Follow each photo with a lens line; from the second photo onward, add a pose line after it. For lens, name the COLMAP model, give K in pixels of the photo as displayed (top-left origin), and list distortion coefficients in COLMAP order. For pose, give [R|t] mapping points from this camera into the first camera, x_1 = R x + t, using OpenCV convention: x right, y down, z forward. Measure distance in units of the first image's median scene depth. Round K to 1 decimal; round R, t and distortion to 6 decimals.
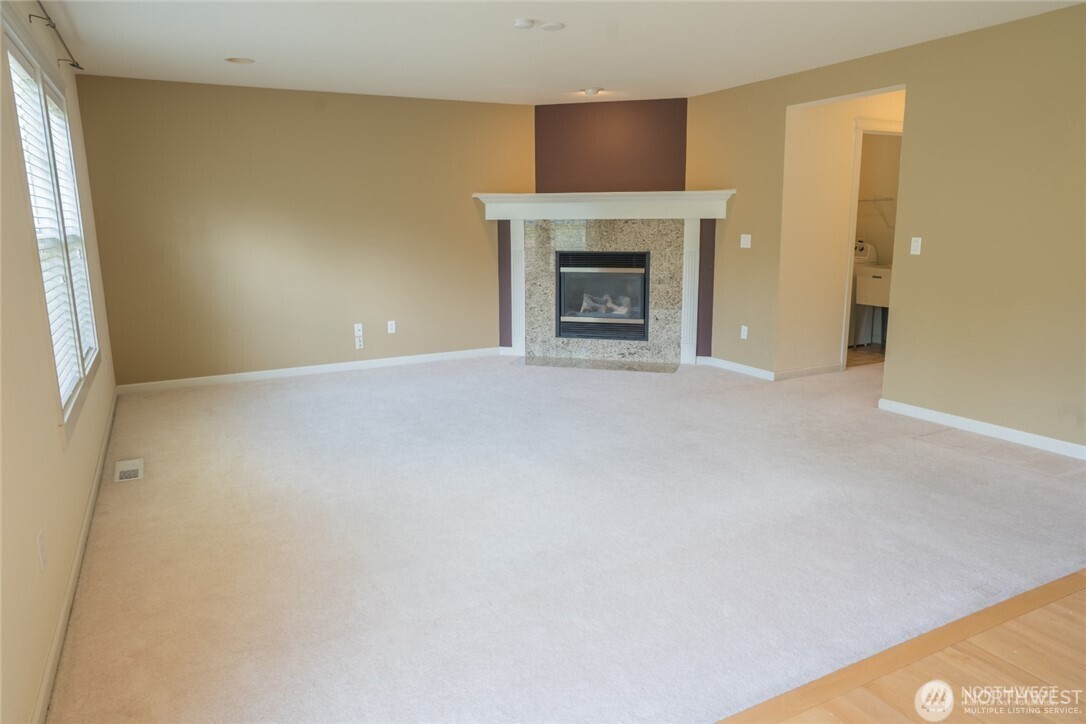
lens RADIAL K [[727.4, 0, 543.0], [0, 727.4, 362.0], [0, 0, 1]] dist [-0.037710, 0.050860]
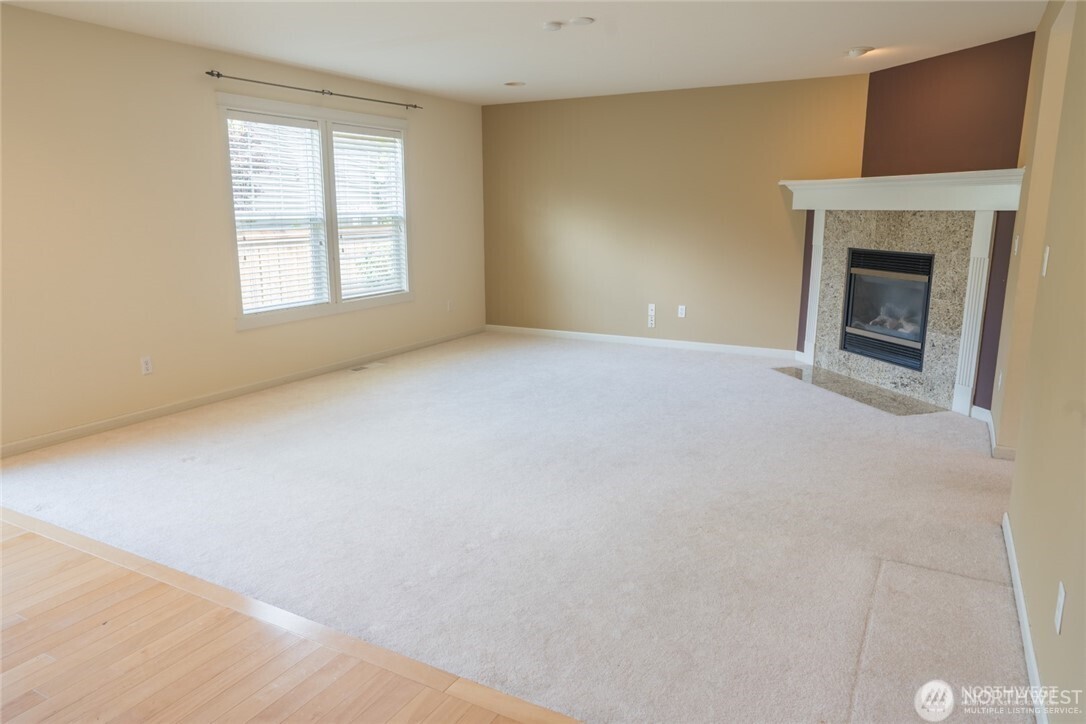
lens RADIAL K [[727.4, 0, 543.0], [0, 727.4, 362.0], [0, 0, 1]] dist [-0.037710, 0.050860]
pose [[0.545813, 0.180593, -0.818214, 0.546473], [-0.164621, 0.980578, 0.106614, -0.055096], [0.821577, 0.076504, 0.564942, 0.251458]]
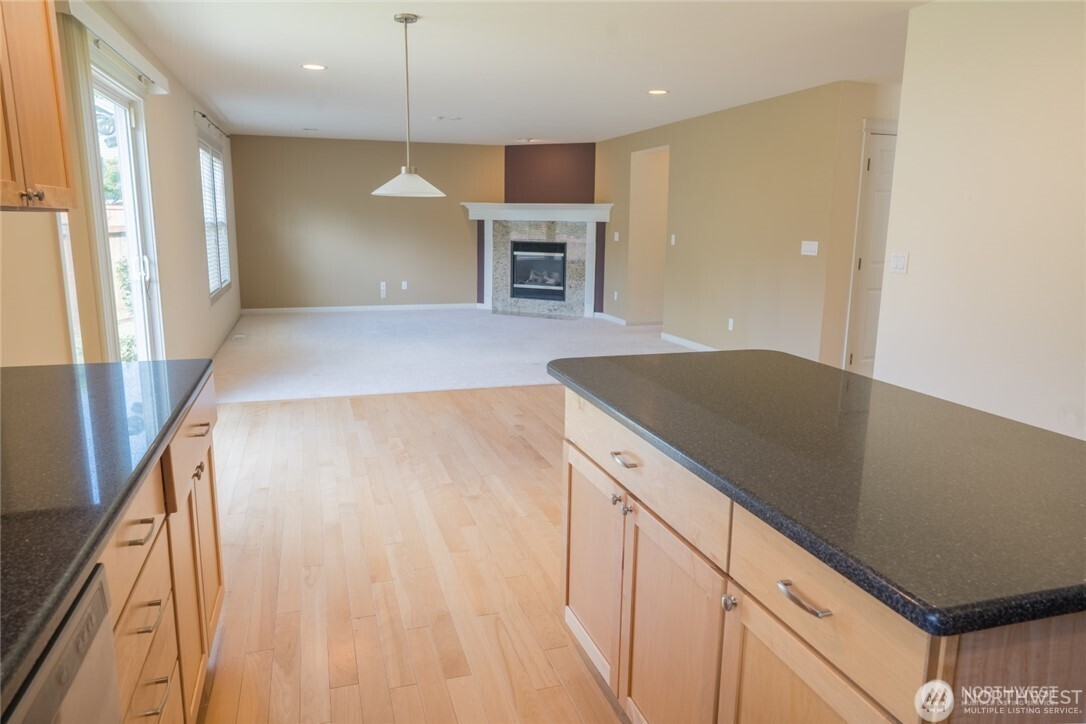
lens RADIAL K [[727.4, 0, 543.0], [0, 727.4, 362.0], [0, 0, 1]] dist [-0.037710, 0.050860]
pose [[0.984602, 0.055995, -0.165601, 0.360236], [-0.056410, 0.998405, 0.002200, 0.097663], [0.165460, 0.007176, 0.986190, -0.511686]]
